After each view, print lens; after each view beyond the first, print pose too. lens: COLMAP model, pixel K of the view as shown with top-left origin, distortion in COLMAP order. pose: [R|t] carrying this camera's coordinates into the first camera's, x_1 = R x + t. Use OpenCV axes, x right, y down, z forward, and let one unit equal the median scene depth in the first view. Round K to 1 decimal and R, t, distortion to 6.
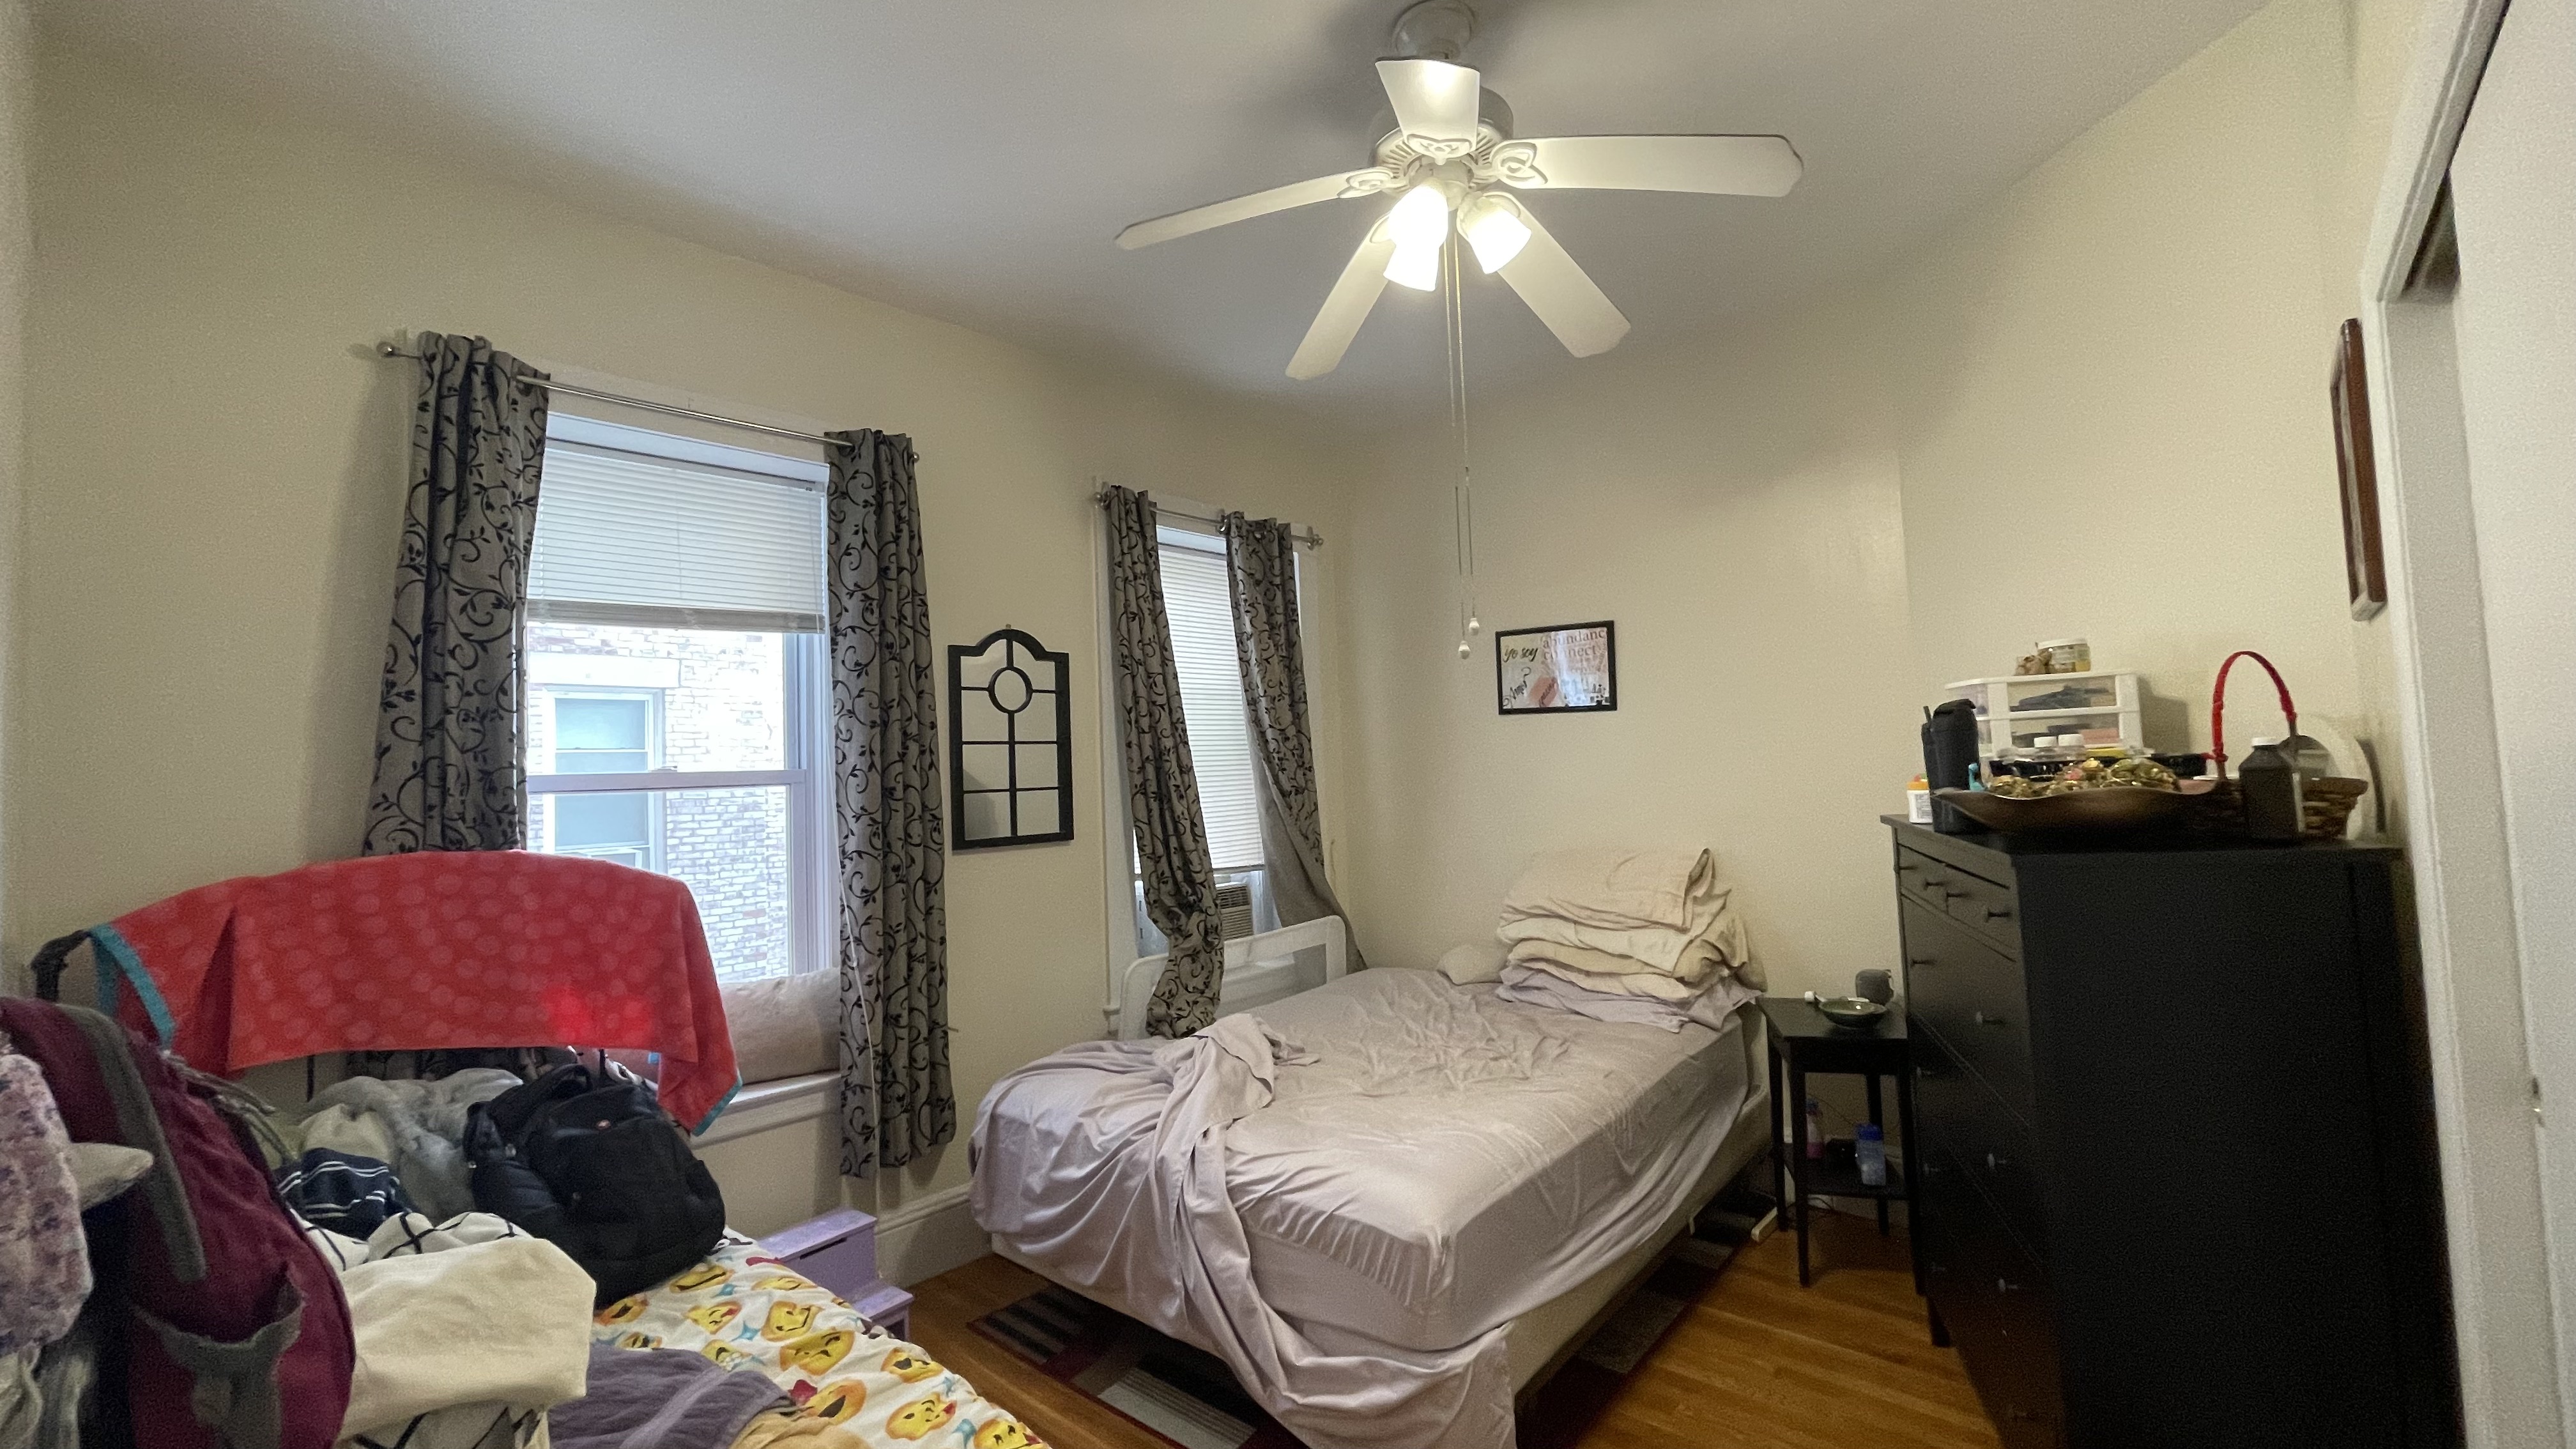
lens RADIAL K [[1060.2, 0, 1279.2], [0, 1060.2, 715.6], [0, 0, 1]] dist [-0.007470, 0.006180]
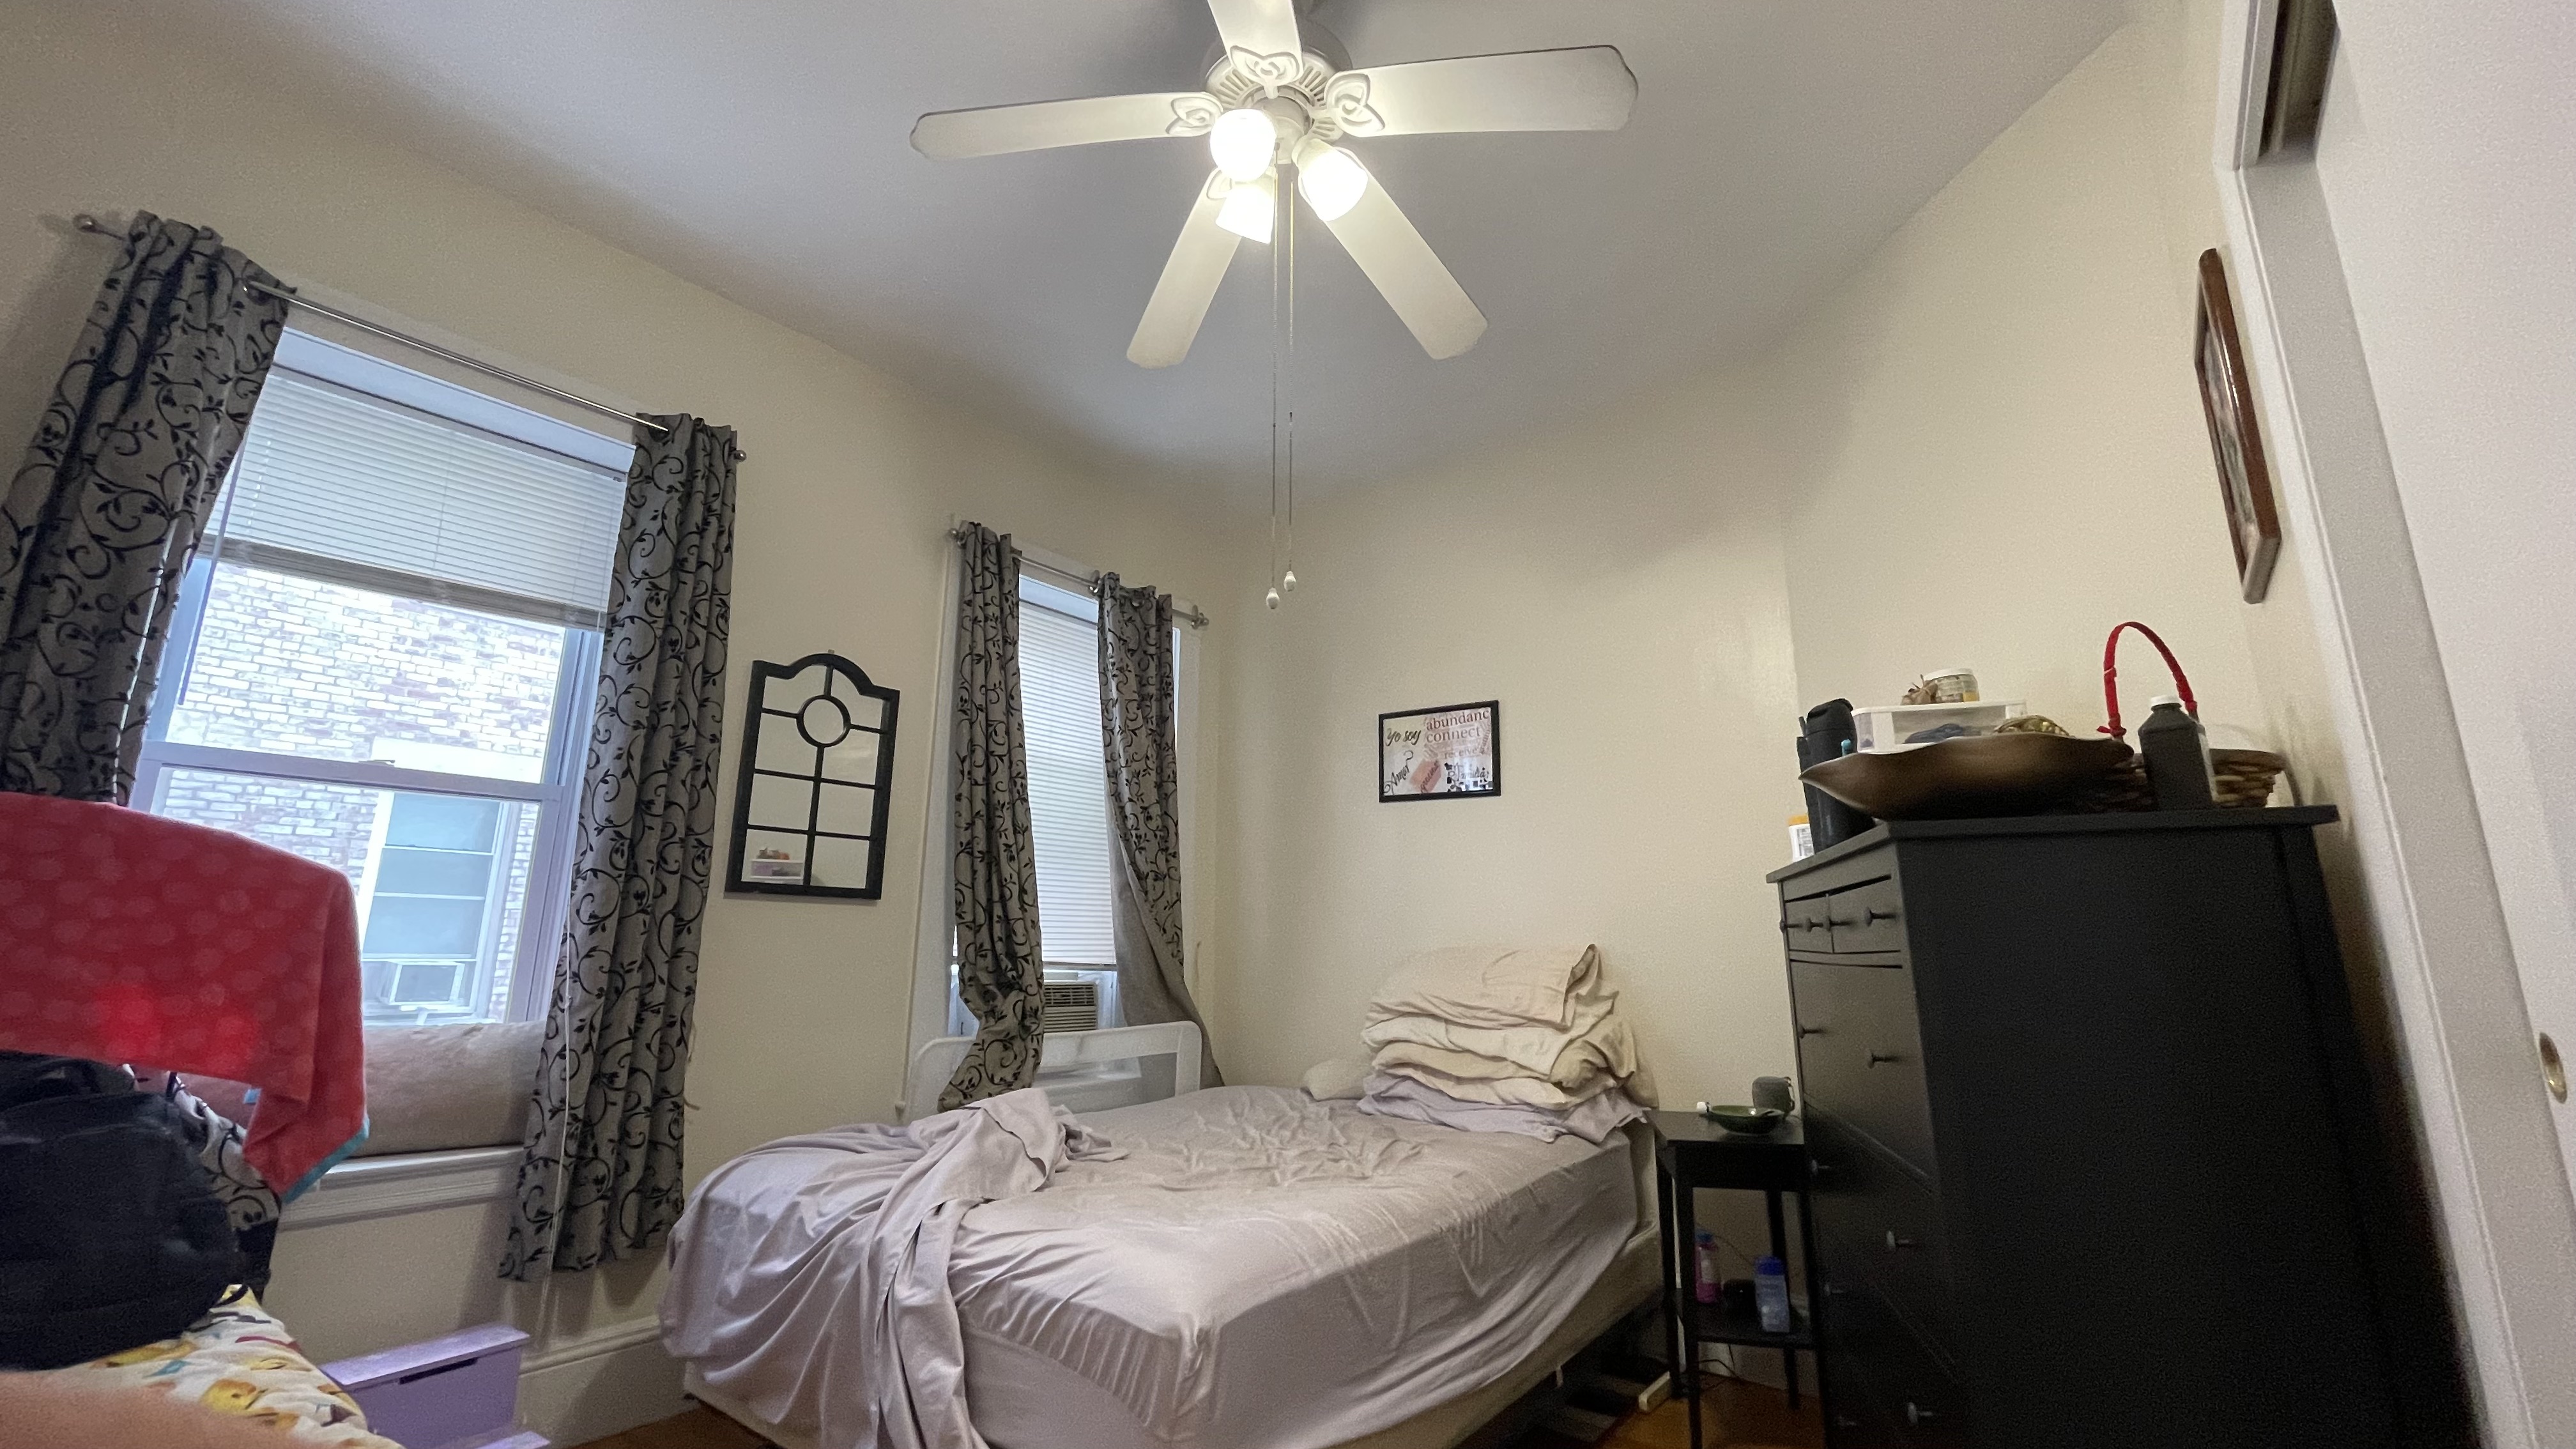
lens RADIAL K [[1060.2, 0, 1279.2], [0, 1060.2, 715.6], [0, 0, 1]] dist [-0.007470, 0.006180]
pose [[0.997132, 0.058336, 0.048220, 0.098574], [-0.049181, 0.983685, -0.173049, 0.123596], [-0.057528, 0.170181, 0.983732, 0.112511]]
